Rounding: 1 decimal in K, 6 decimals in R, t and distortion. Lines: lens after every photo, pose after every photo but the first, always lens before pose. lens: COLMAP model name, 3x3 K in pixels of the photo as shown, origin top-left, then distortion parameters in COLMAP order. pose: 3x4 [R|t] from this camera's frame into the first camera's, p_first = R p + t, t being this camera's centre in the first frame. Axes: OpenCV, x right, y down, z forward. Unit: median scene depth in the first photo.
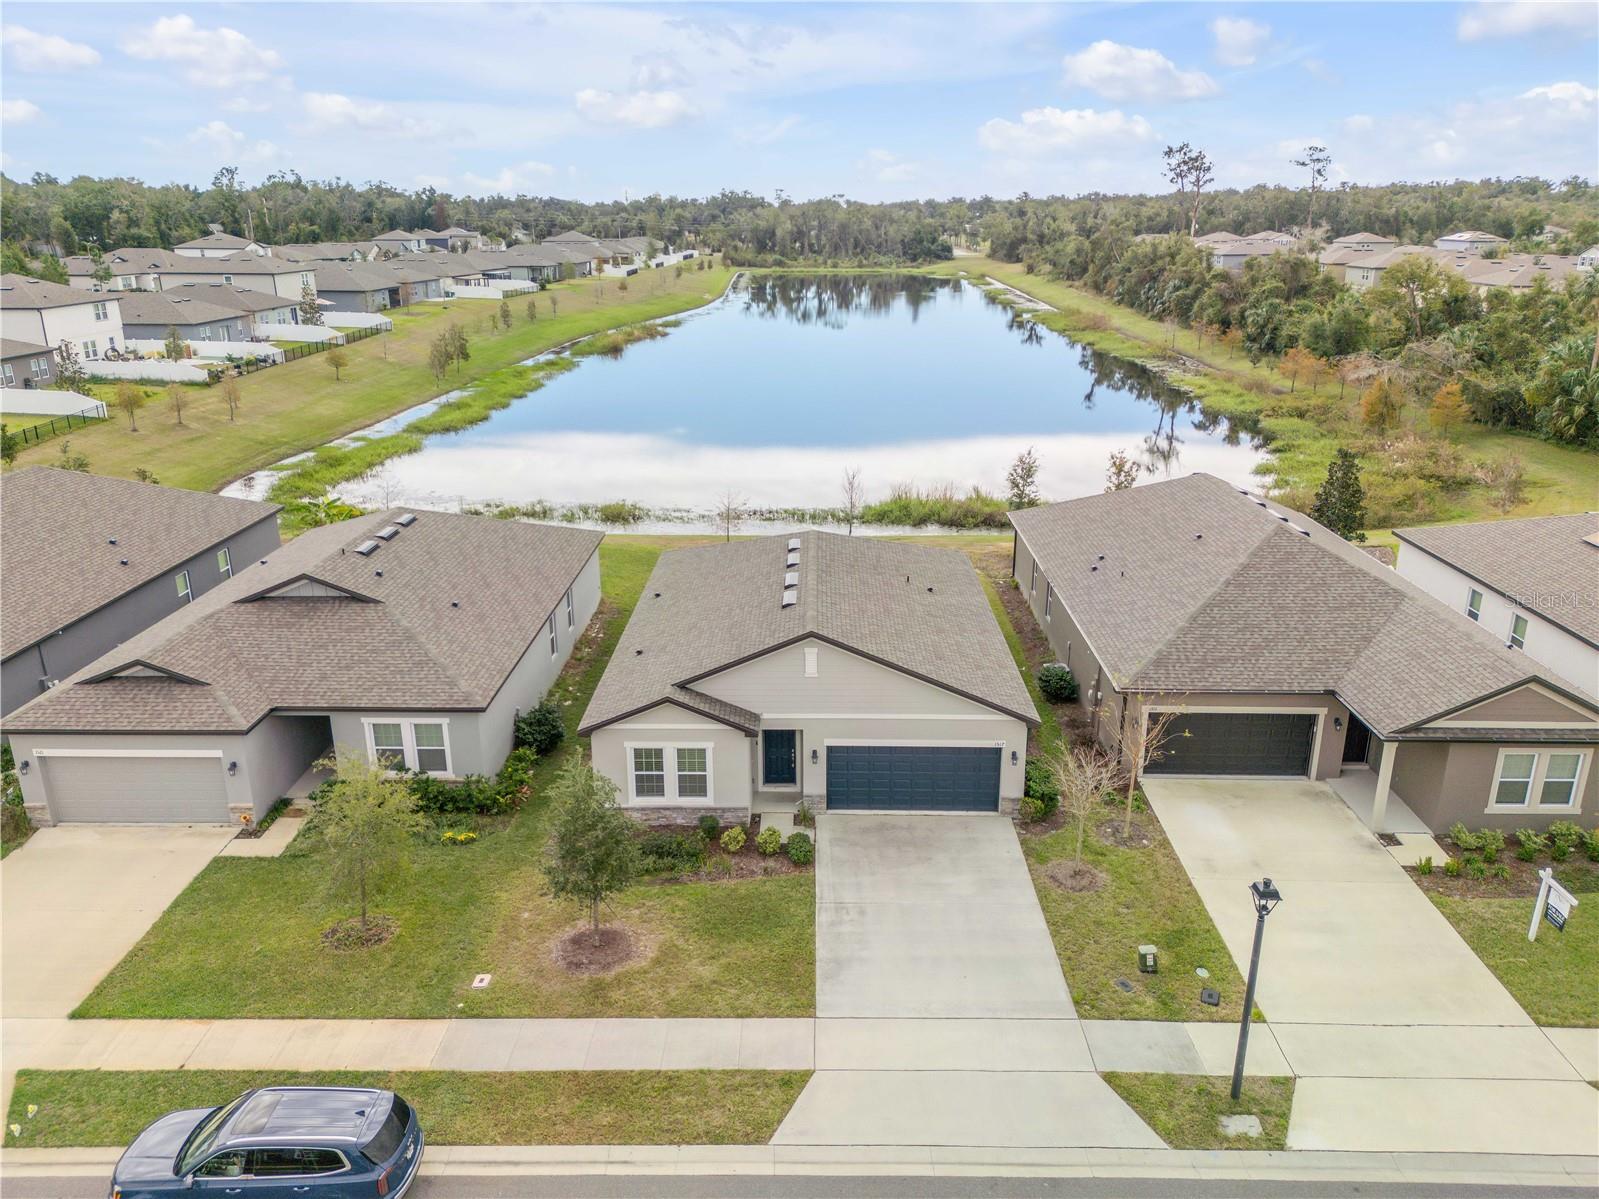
lens RADIAL K [[1147.2, 0, 810.5], [0, 1147.2, 598.2], [0, 0, 1]] dist [0.073123, -0.067574]
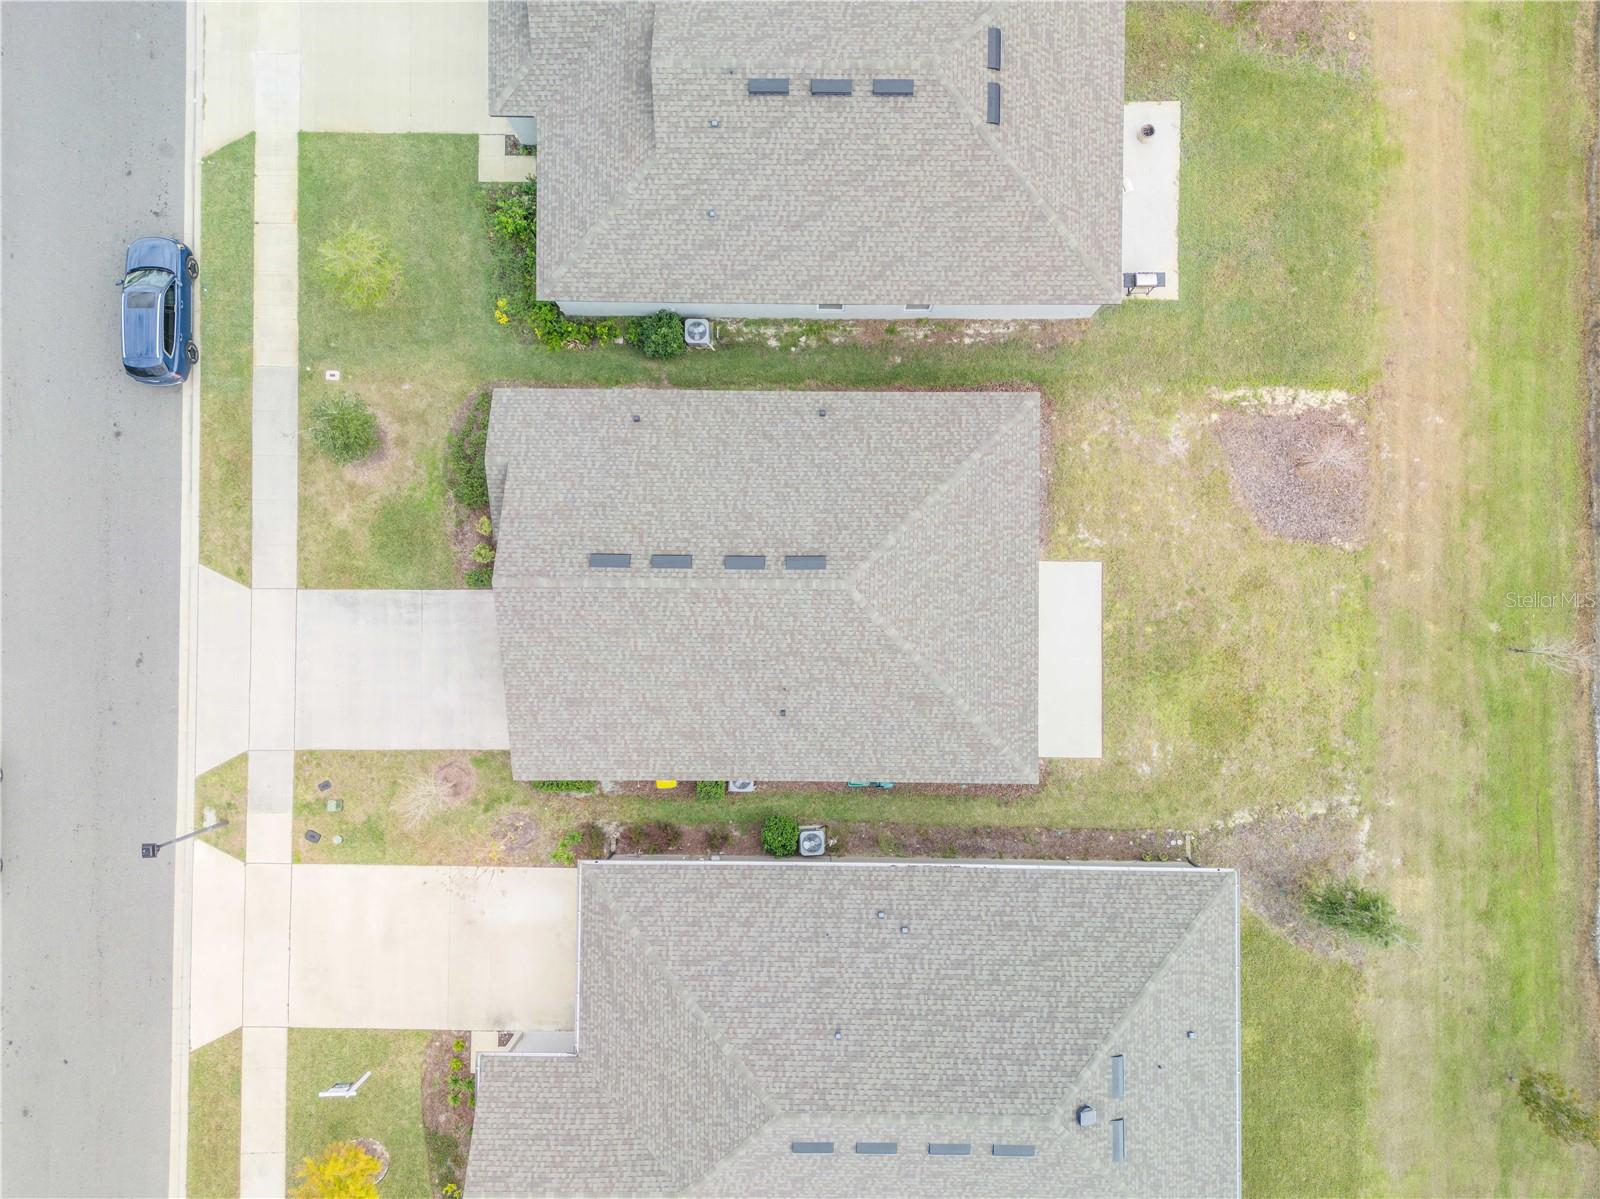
lens RADIAL K [[1147.9, 0, 811.0], [0, 1147.9, 598.2], [0, 0, 1]] dist [0.073123, -0.067574]
pose [[0.001596, 0.999978, -0.006476, 0.020897], [-0.313764, 0.006650, 0.949478, -1.020757], [0.949500, 0.000517, 0.313768, 0.844695]]
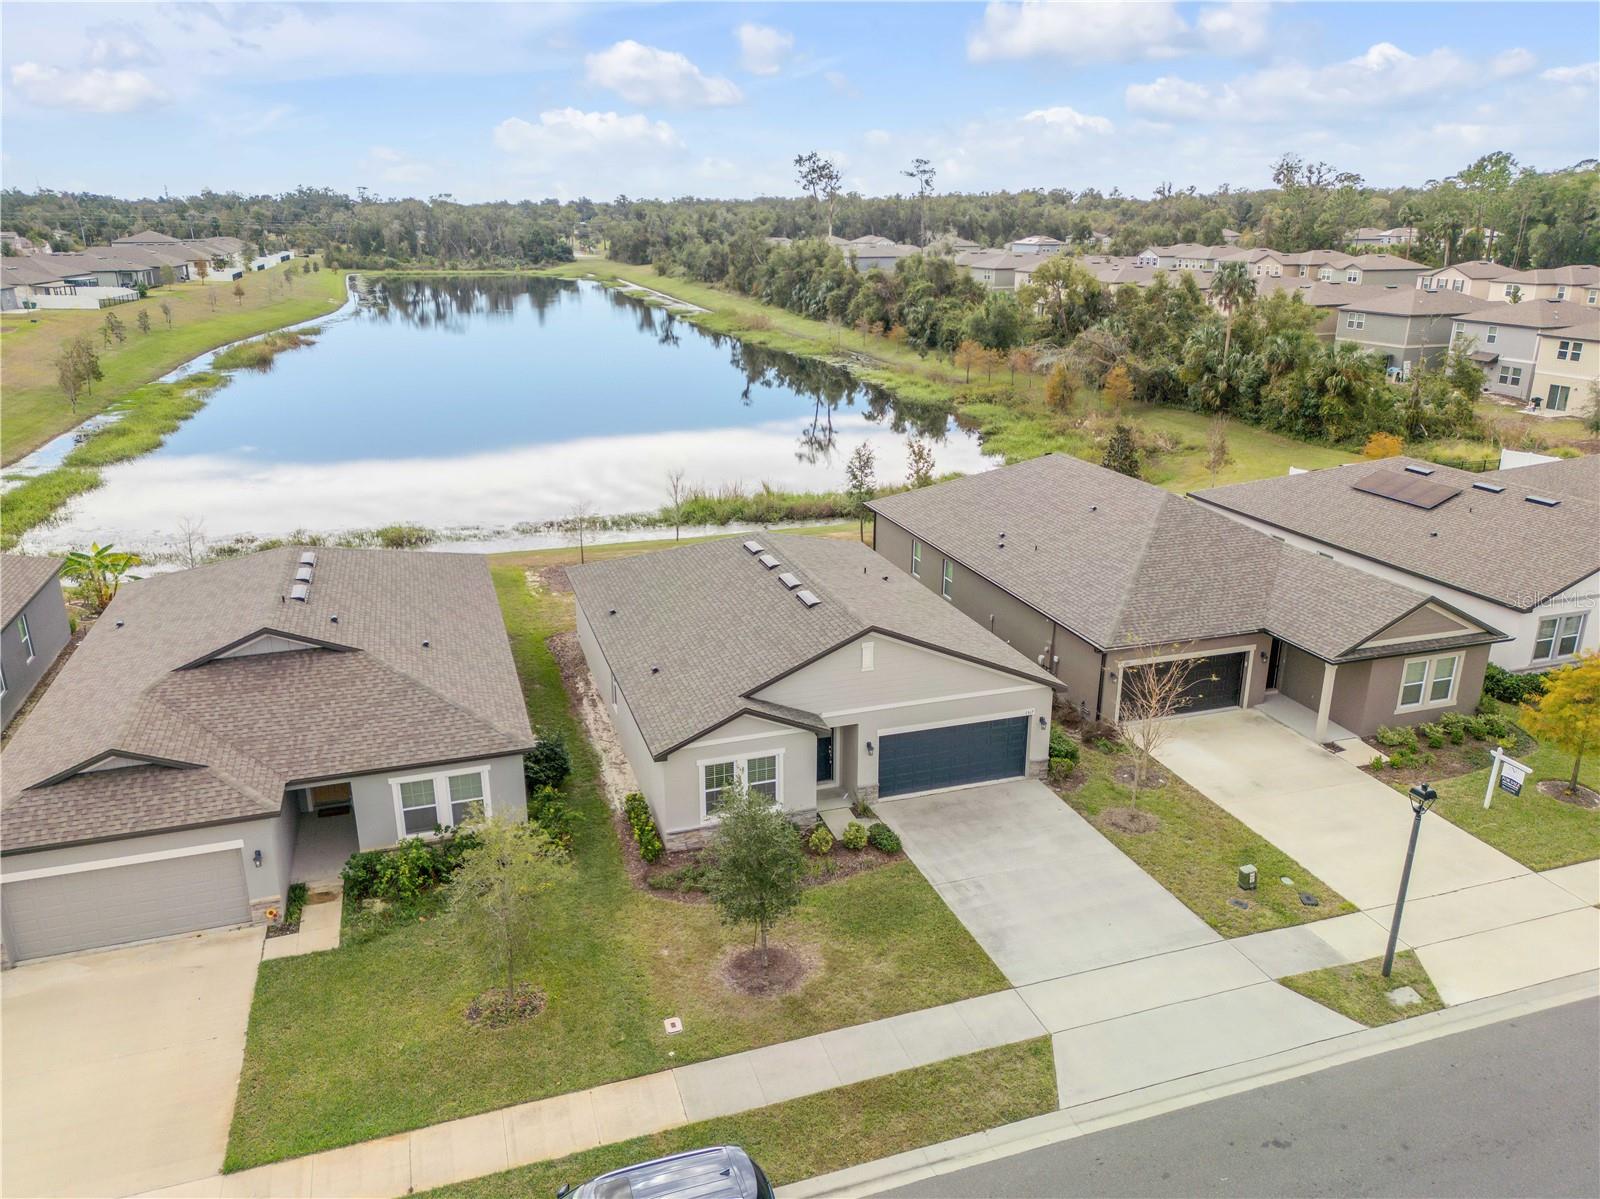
lens RADIAL K [[1131.7, 0, 810.2], [0, 1131.7, 601.5], [0, 0, 1]] dist [0.081675, -0.082651]
pose [[0.943019, -0.103146, 0.316348, -0.330428], [0.101776, 0.994588, 0.020899, -0.017452], [-0.316791, 0.012489, 0.948413, 0.054917]]
